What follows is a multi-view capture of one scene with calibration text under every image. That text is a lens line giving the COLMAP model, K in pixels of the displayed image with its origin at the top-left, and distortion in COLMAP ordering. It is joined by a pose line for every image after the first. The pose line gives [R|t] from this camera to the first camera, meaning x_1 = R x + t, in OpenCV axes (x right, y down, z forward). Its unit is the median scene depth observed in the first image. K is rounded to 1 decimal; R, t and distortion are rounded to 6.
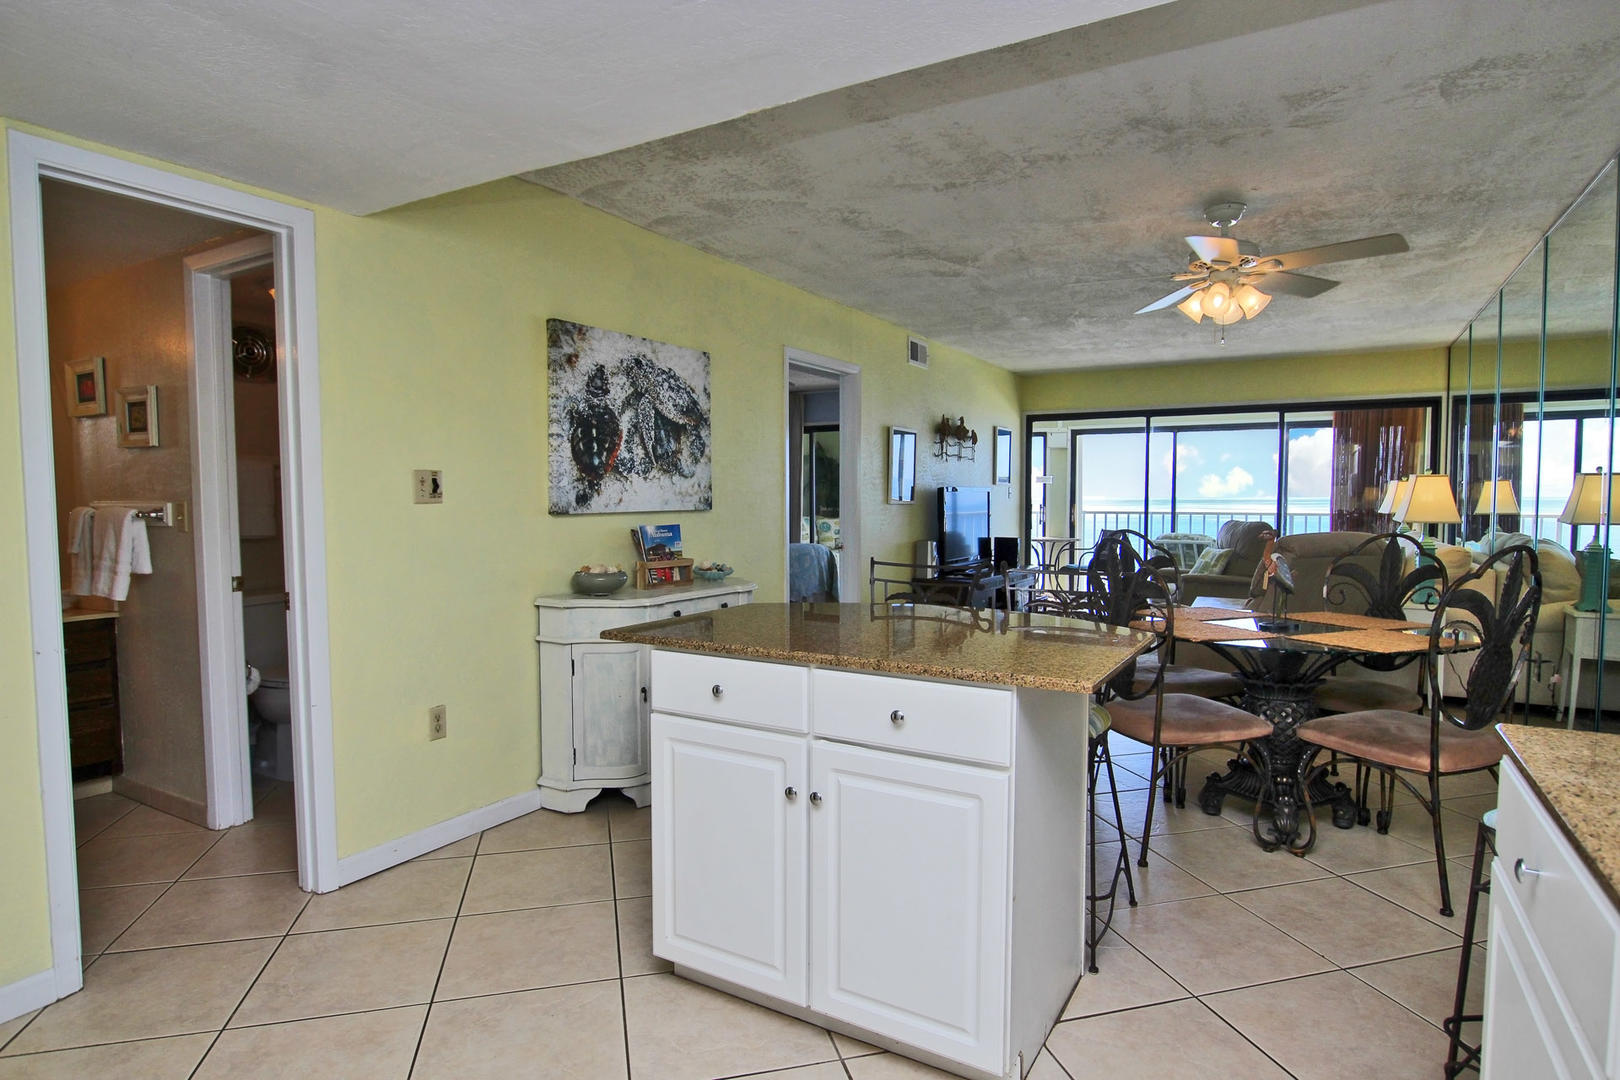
lens RADIAL K [[876.4, 0, 810.0], [0, 876.4, 540.0], [0, 0, 1]] dist [-0.004054, -0.000492]
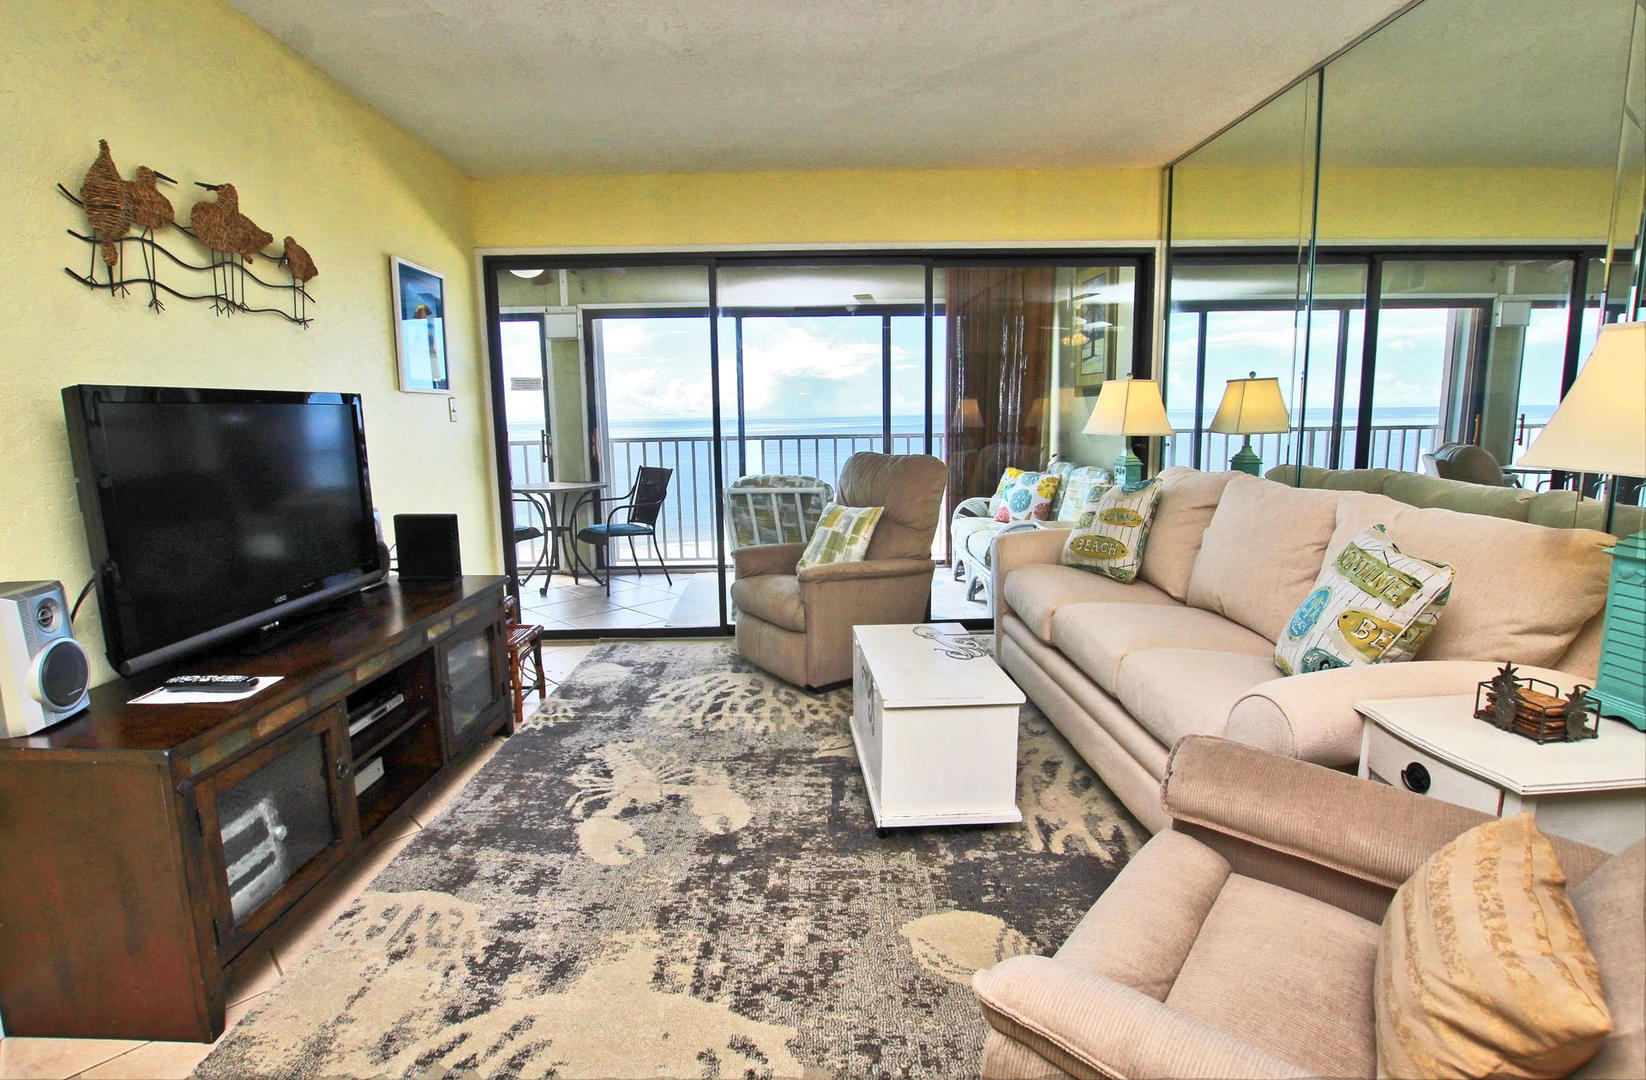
lens RADIAL K [[960.2, 0, 823.0], [0, 960.2, 540.0], [0, 0, 1]] dist [-0.003028, -0.000176]
pose [[0.865390, -0.086411, 0.493592, 0.098314], [0.046134, 0.994575, 0.093233, -0.018740], [-0.498970, -0.057911, 0.864682, 0.324868]]
